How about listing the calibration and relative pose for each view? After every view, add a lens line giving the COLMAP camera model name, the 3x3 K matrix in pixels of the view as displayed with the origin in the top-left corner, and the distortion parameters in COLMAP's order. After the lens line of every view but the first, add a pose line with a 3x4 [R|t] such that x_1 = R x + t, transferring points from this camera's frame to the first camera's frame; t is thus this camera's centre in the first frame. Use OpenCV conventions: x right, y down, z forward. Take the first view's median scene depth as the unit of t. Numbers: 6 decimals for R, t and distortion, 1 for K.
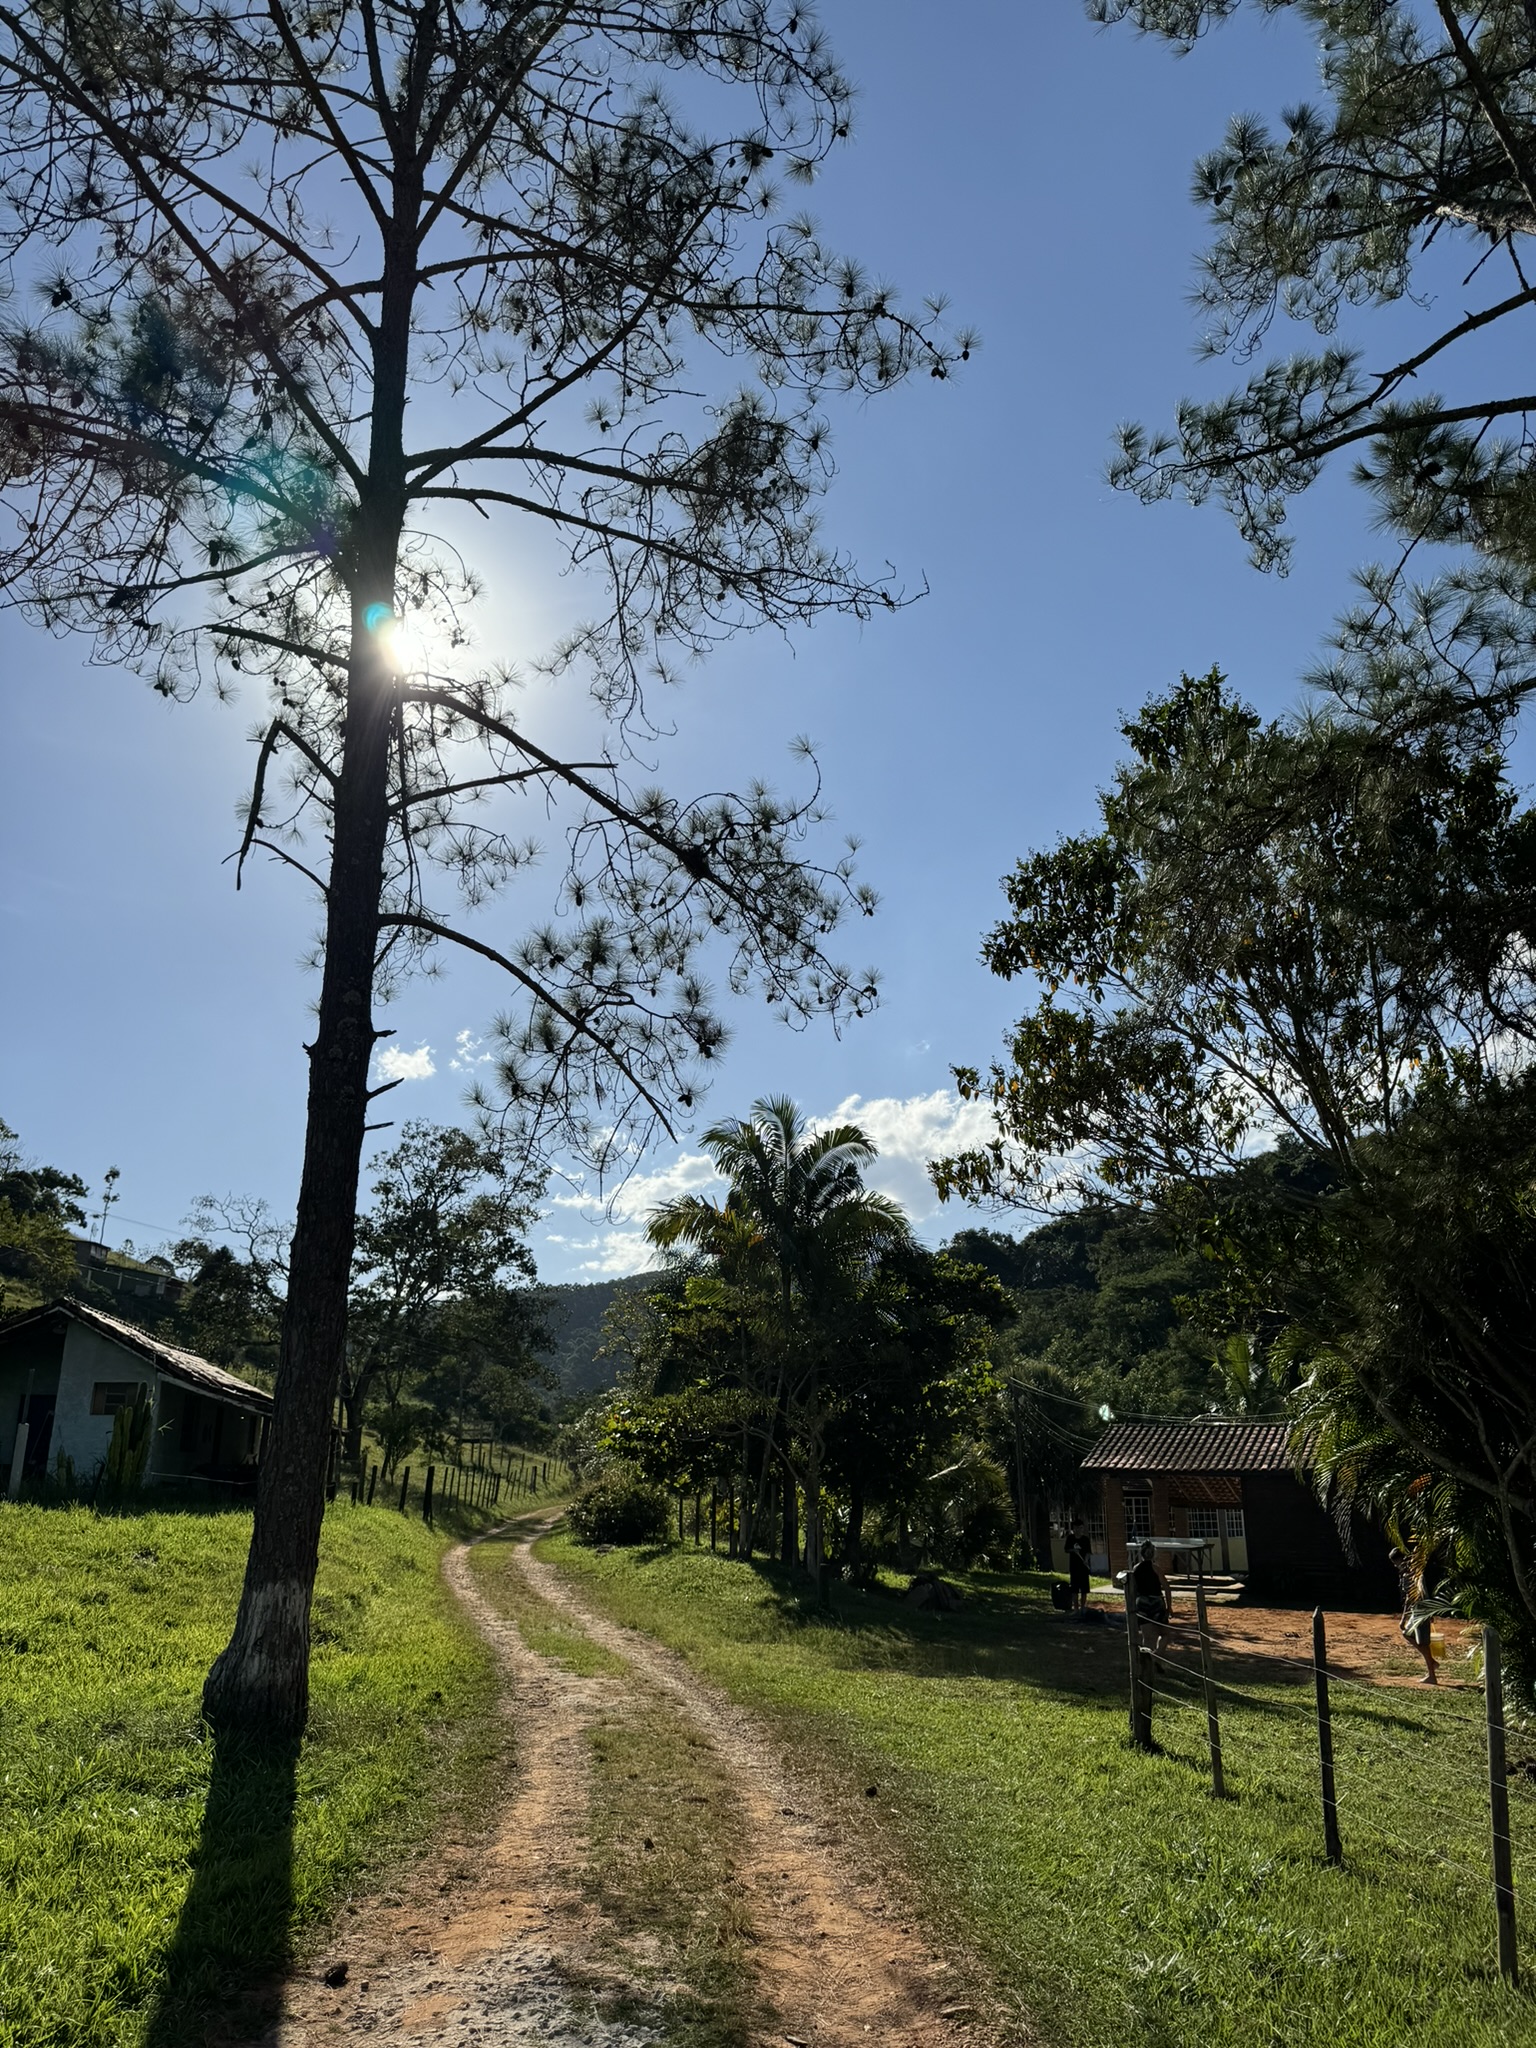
lens RADIAL K [[1425.9, 0, 764.9], [0, 1425.9, 1014.6], [0, 0, 1]] dist [0.124405, -0.126464]
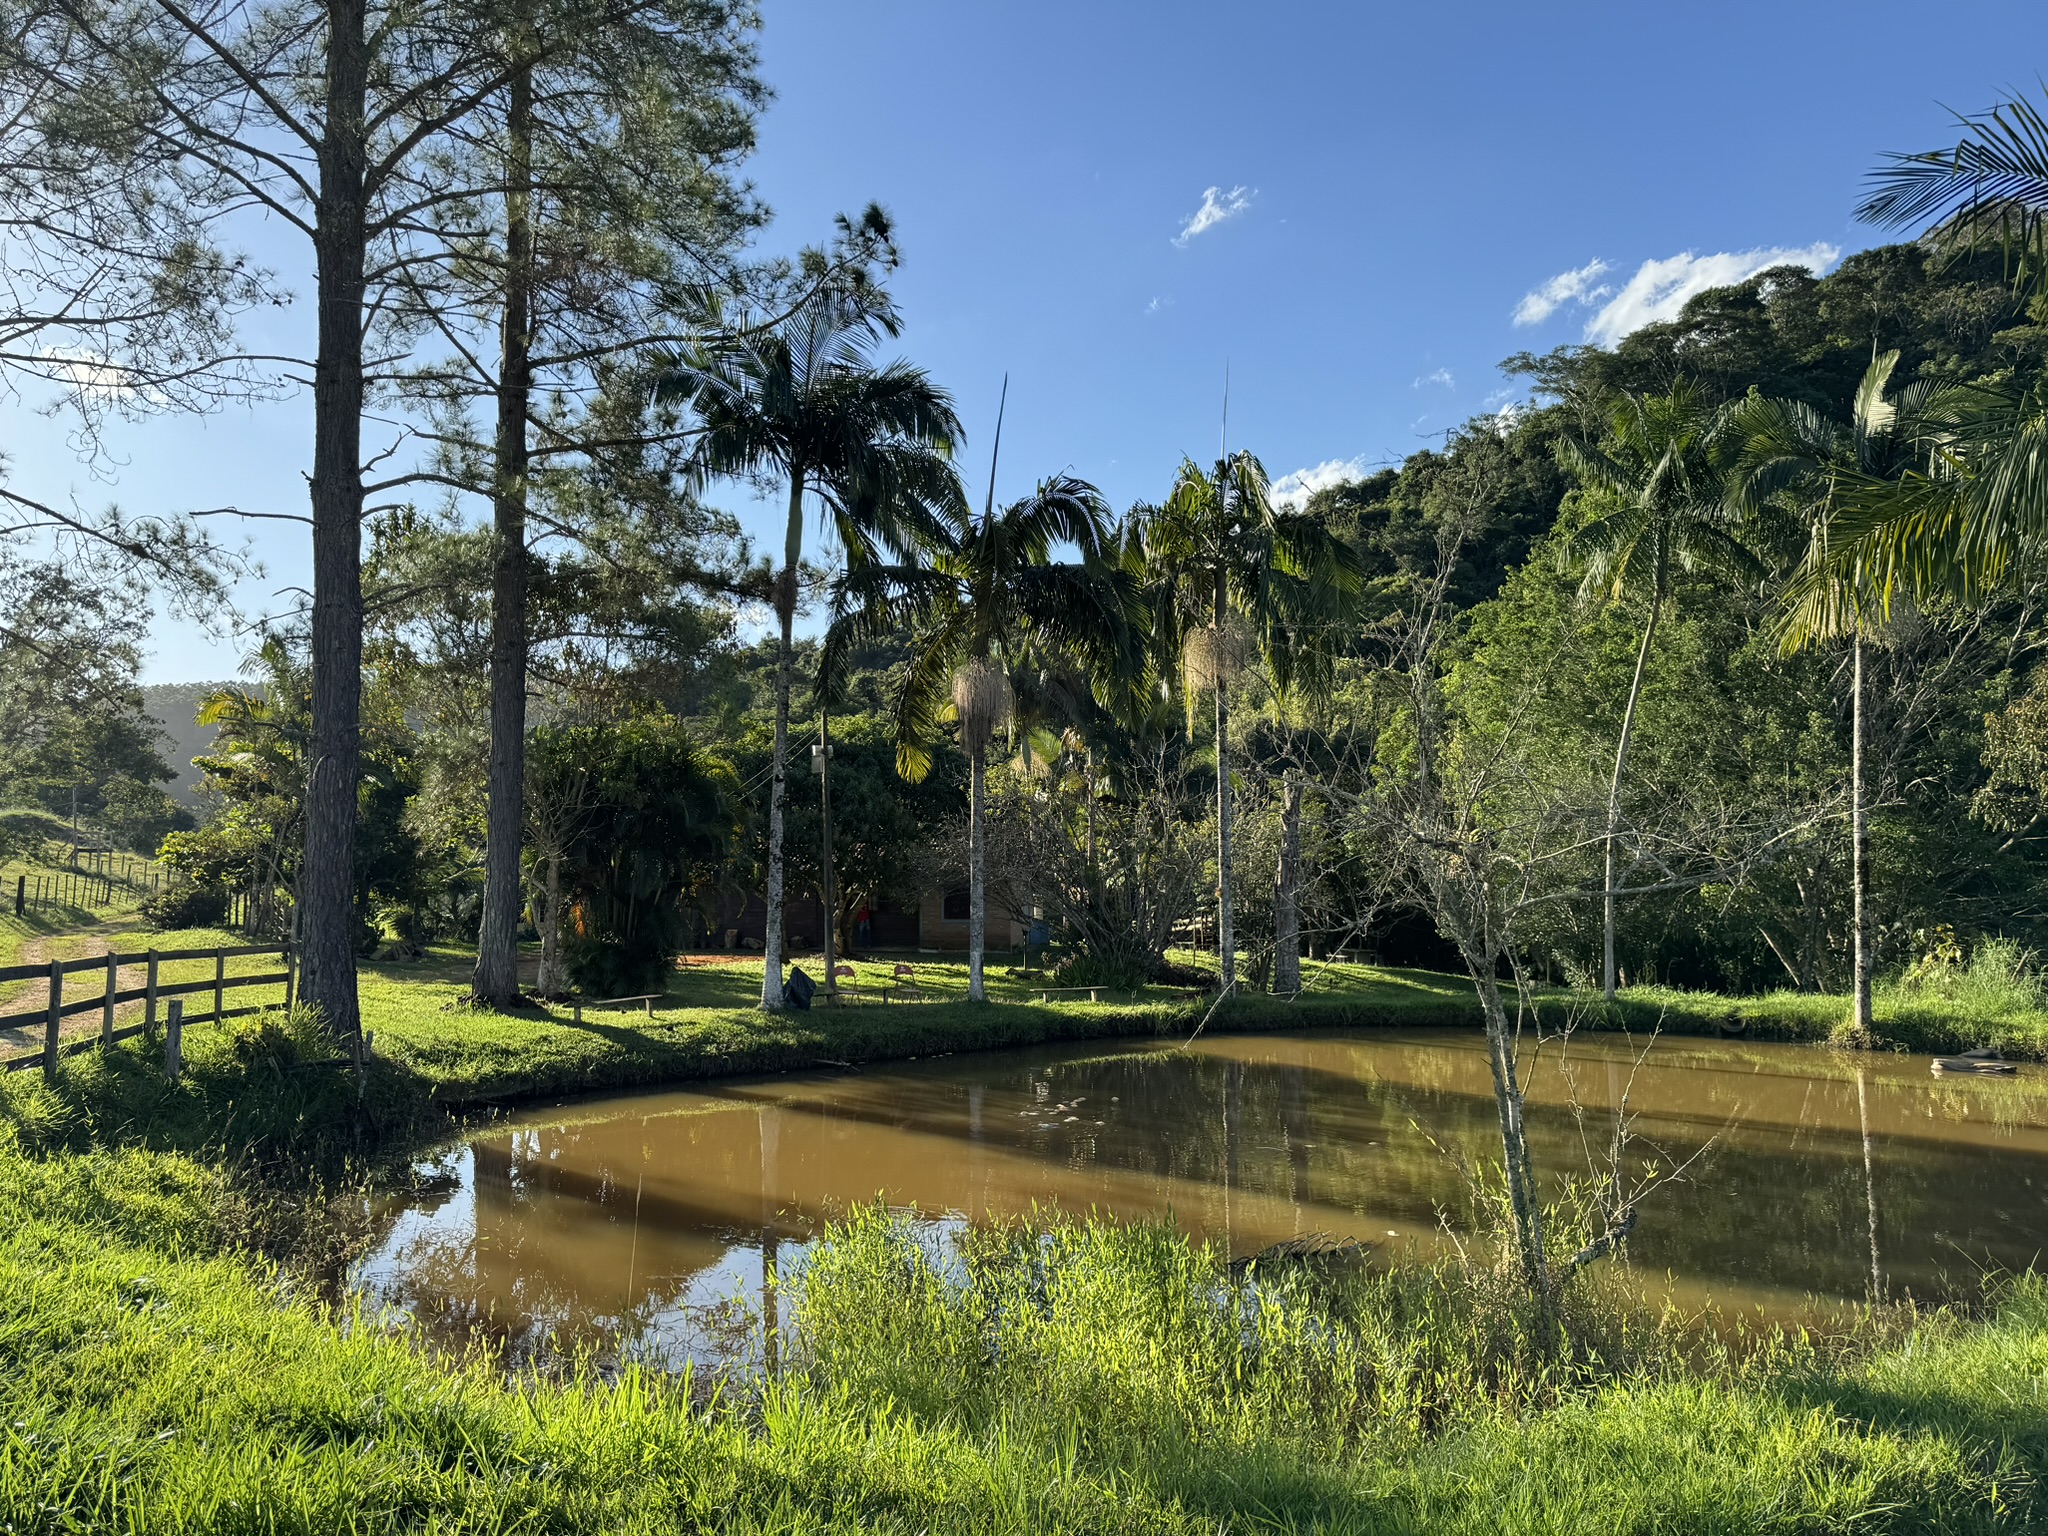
lens RADIAL K [[1441.8, 0, 1018.5], [0, 1441.8, 780.2], [0, 0, 1]] dist [0.057872, -0.074688]
pose [[0.936116, 0.014327, 0.351400, 0.093187], [-0.098462, 0.969889, 0.222757, -0.094019], [-0.337628, -0.243126, 0.909339, -0.291184]]
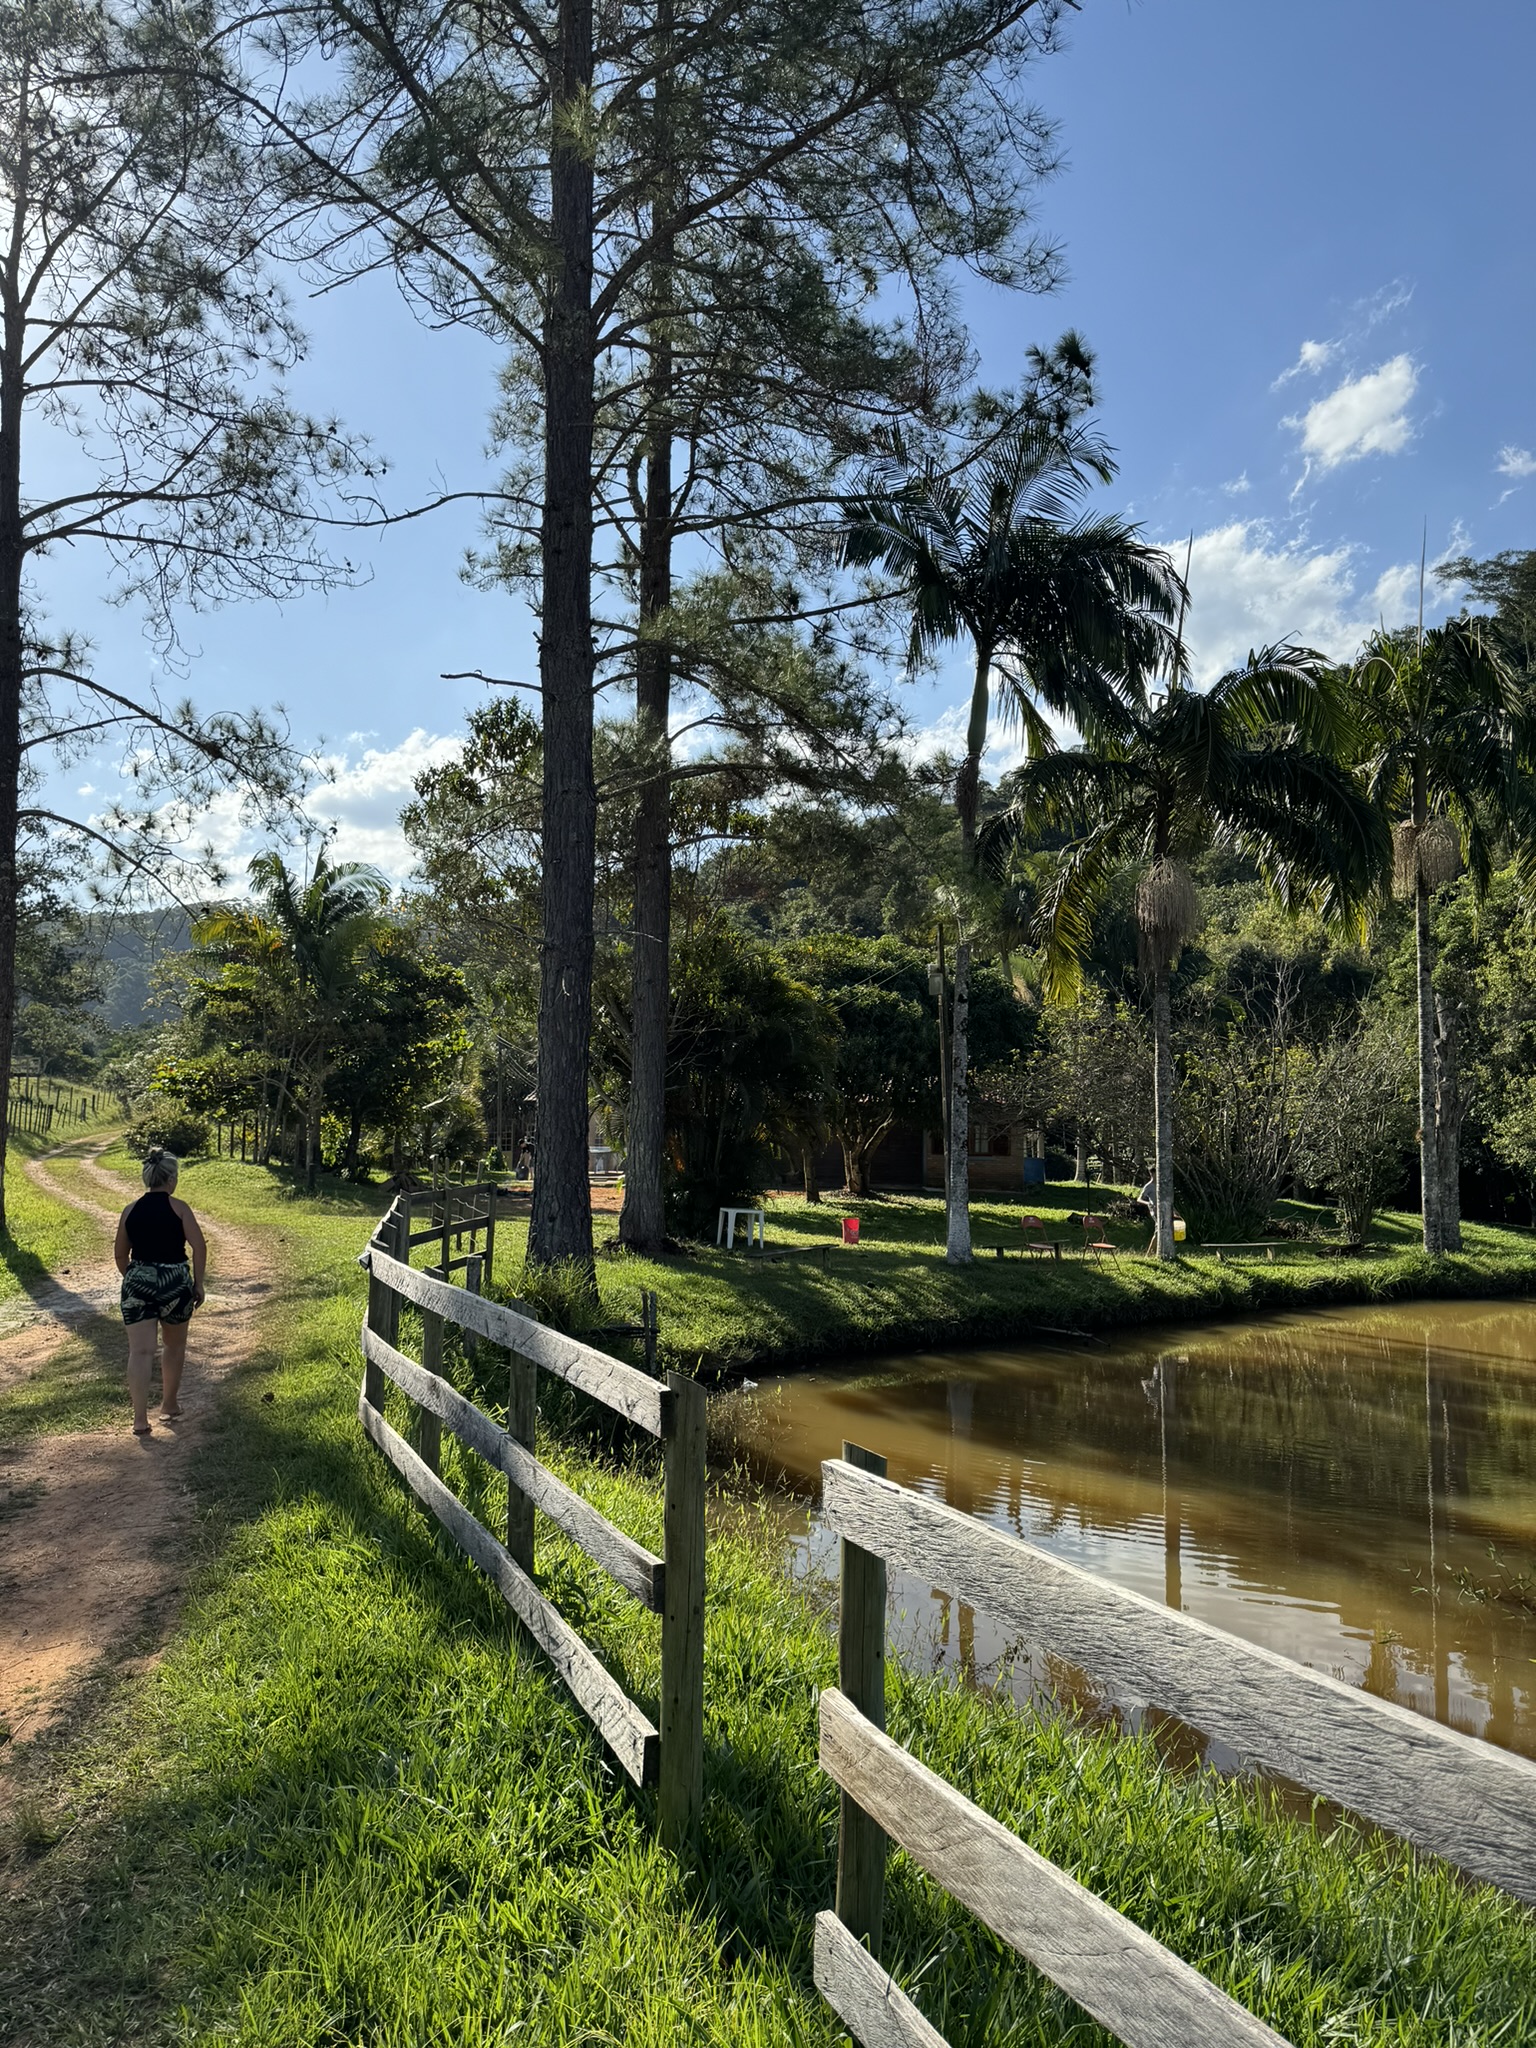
lens RADIAL K [[1441.8, 0, 756.8], [0, 1441.8, 1019.0], [0, 0, 1]] dist [0.057872, -0.074688]
pose [[0.958817, 0.016742, 0.283530, 0.022027], [-0.086460, 0.968089, 0.235220, -0.070278], [-0.270544, -0.250047, 0.929668, -0.211247]]
